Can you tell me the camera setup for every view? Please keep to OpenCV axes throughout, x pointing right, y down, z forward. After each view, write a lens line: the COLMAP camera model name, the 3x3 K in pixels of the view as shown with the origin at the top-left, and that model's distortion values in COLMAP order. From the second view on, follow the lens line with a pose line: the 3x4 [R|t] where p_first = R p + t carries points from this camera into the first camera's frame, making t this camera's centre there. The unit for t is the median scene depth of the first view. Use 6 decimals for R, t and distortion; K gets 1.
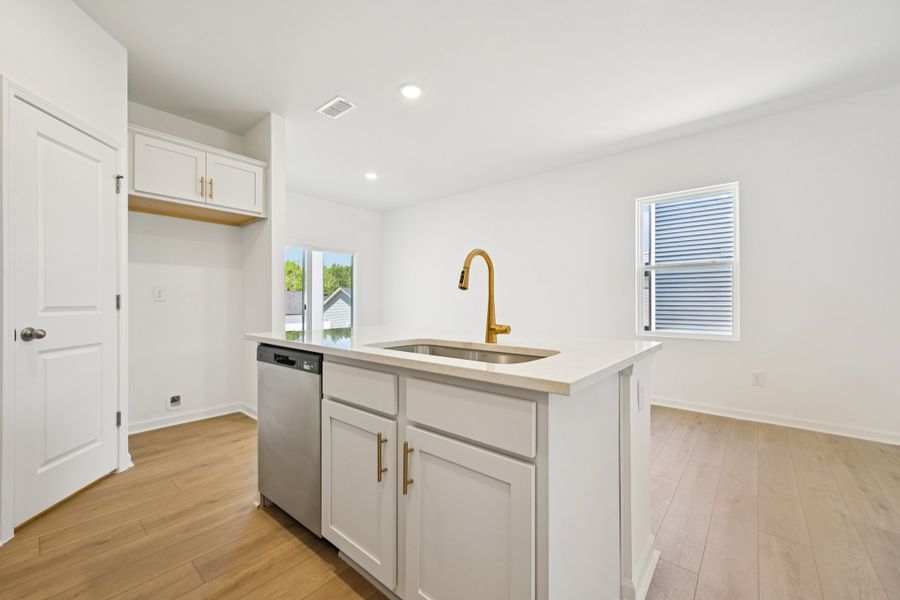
lens RADIAL K [[358.6, 0, 450.0], [0, 358.6, 300.0], [0, 0, 1]] dist [0.001149, 0.000102]
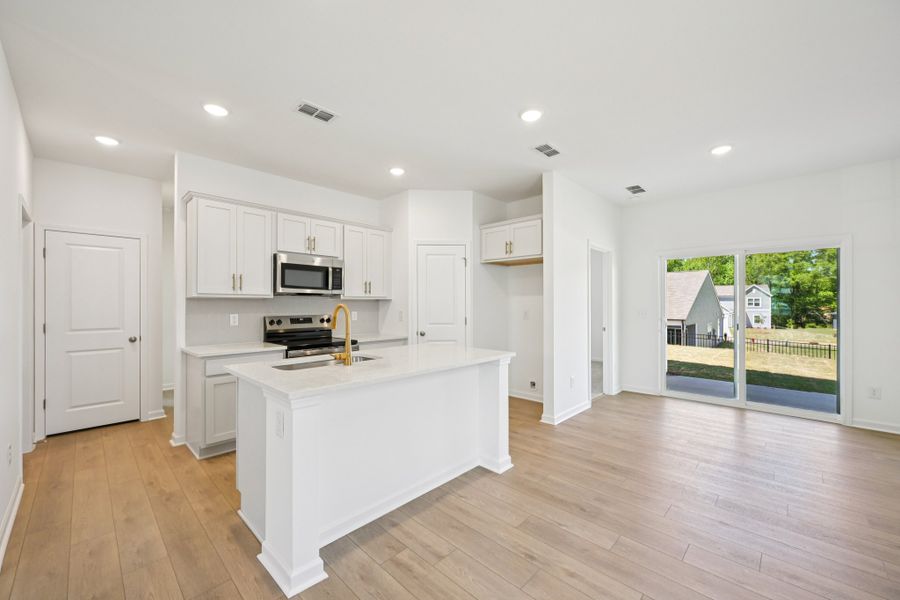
lens RADIAL K [[357.2, 0, 450.0], [0, 357.2, 302.1], [0, 0, 1]] dist [0.000467, 0.000012]
pose [[-0.060274, -0.005020, -0.998169, 1.073159], [0.006920, 0.999961, -0.005446, -0.089409], [0.998158, -0.007235, -0.060236, 1.033949]]
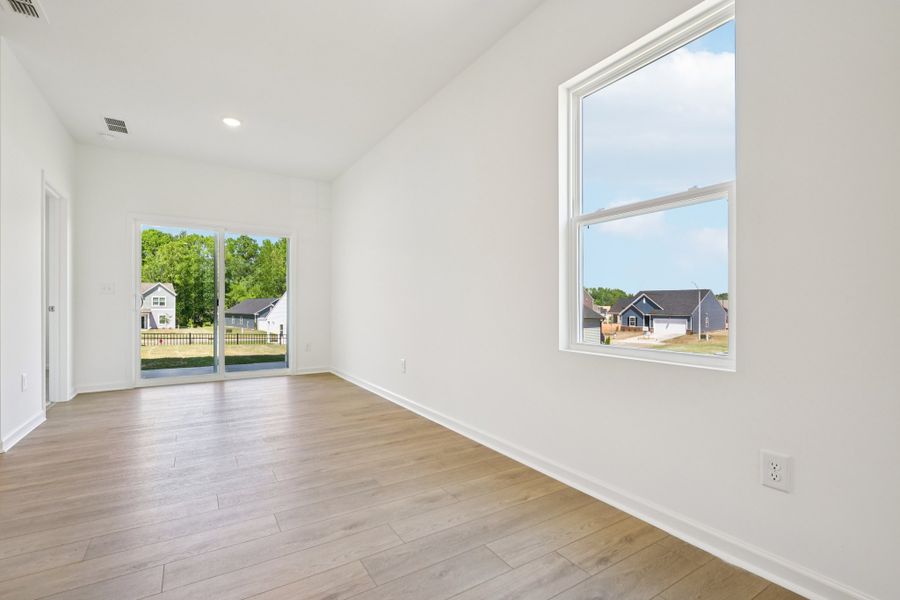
lens RADIAL K [[406.9, 0, 450.6], [0, 406.9, 306.3], [0, 0, 1]] dist [0.000673, -0.000097]
pose [[0.956879, 0.004374, -0.290453, 0.933282], [-0.002658, 0.999977, 0.006304, 0.052127], [0.290474, -0.005260, 0.956869, 0.676728]]
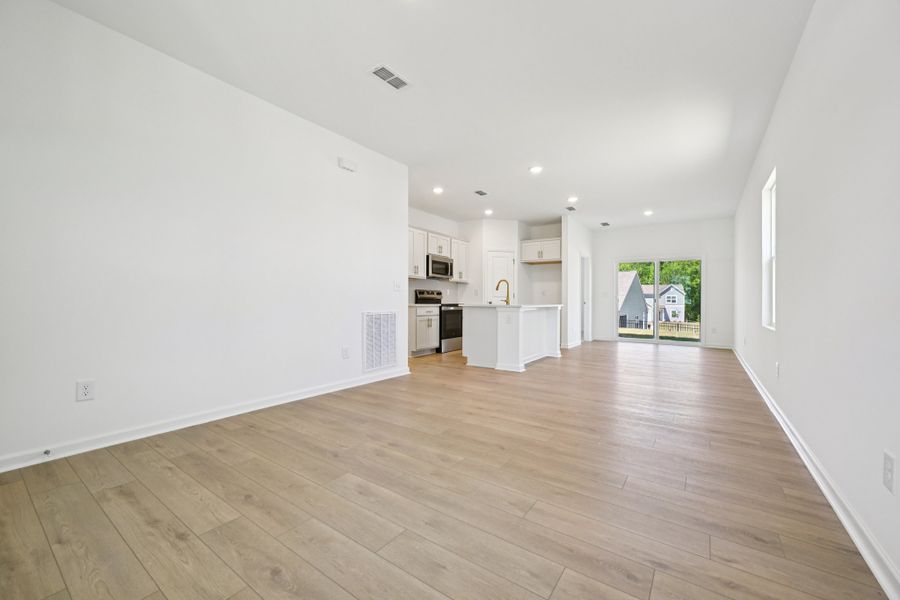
lens RADIAL K [[358.6, 0, 450.0], [0, 358.6, 300.0], [0, 0, 1]] dist [0.001149, 0.000102]
pose [[0.089219, 0.000529, -0.996012, 2.486473], [-0.003405, 0.999994, 0.000226, 0.049768], [0.996006, 0.003372, 0.089220, 0.072880]]
